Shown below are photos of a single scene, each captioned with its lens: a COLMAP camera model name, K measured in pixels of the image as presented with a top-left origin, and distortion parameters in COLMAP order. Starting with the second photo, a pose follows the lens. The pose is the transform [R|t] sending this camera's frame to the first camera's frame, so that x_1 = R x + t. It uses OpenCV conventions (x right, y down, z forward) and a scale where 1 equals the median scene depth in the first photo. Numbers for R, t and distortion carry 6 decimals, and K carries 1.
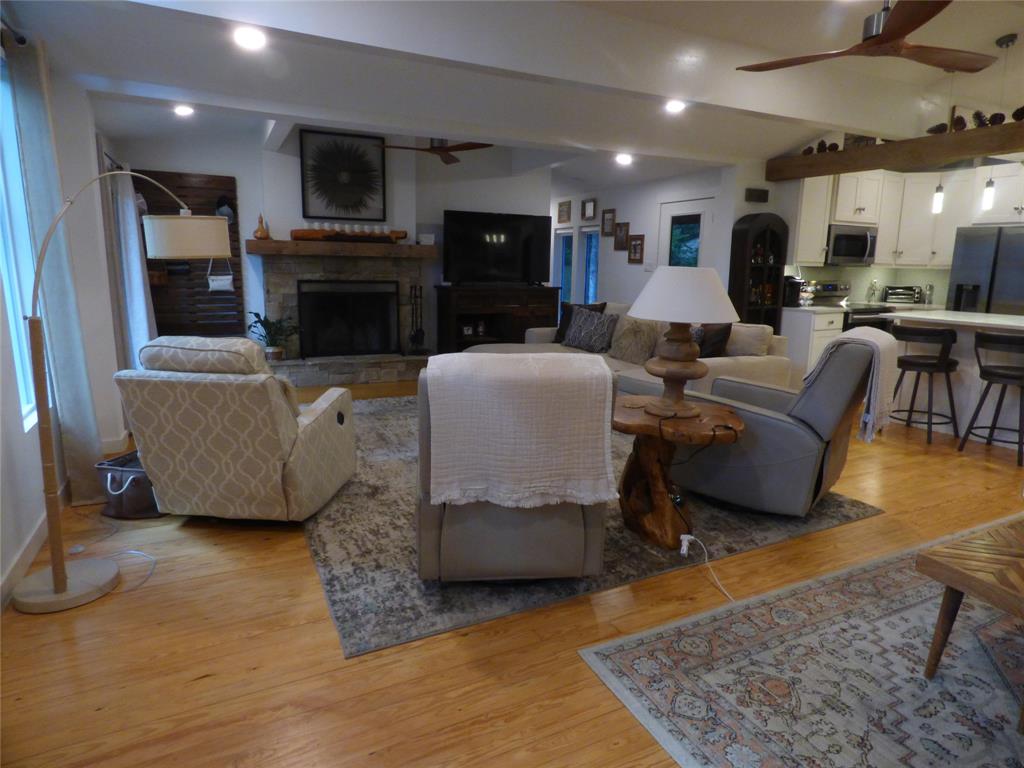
lens RADIAL K [[617.0, 0, 515.7], [0, 617.0, 373.0], [0, 0, 1]] dist [-0.018966, 0.014687]
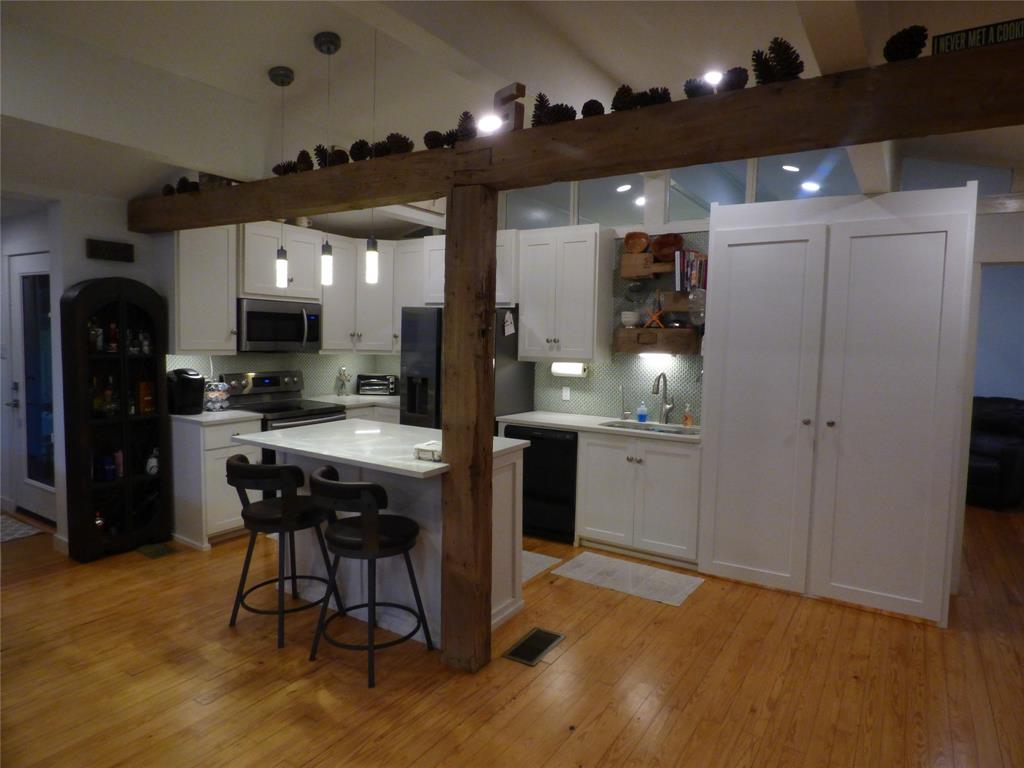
lens RADIAL K [[617.0, 0, 521.8], [0, 617.0, 372.8], [0, 0, 1]] dist [-0.018966, 0.014687]
pose [[0.854044, -0.020814, 0.519784, 0.601143], [0.074912, 0.993705, -0.083294, -0.099058], [-0.514778, 0.110075, 0.850228, 0.318812]]
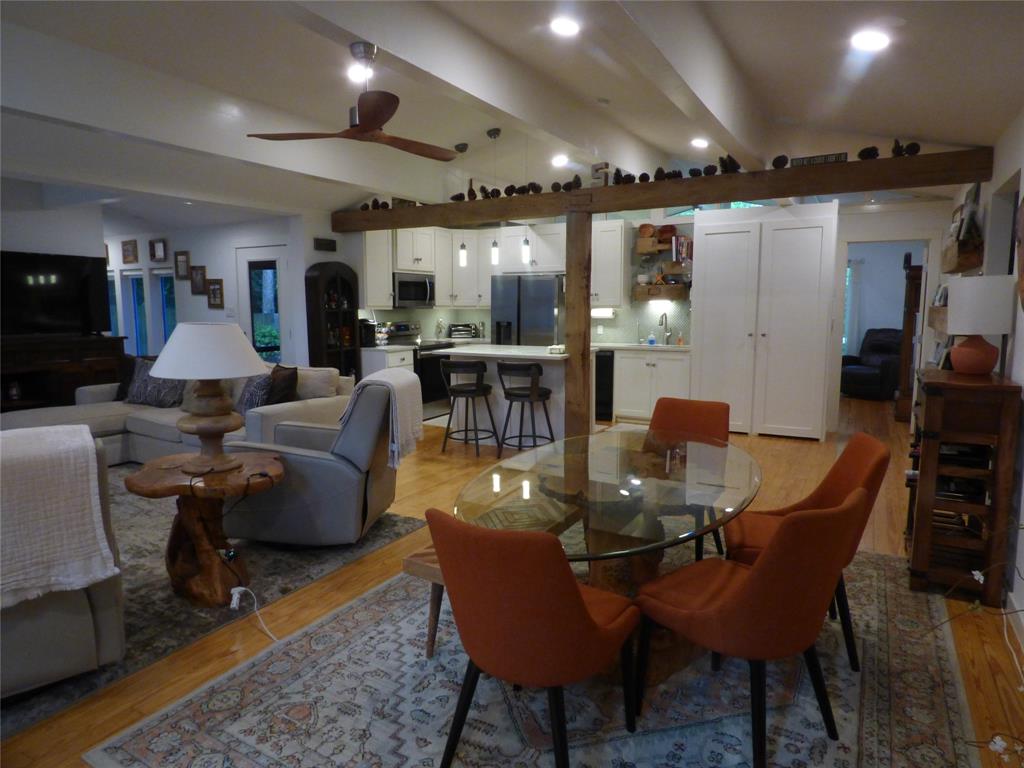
lens RADIAL K [[617.0, 0, 517.1], [0, 617.0, 378.2], [0, 0, 1]] dist [-0.018966, 0.014687]
pose [[0.830933, -0.079712, 0.550633, 0.089808], [0.107766, 0.994000, -0.018728, -0.005473], [-0.545836, 0.074901, 0.834537, -0.071969]]
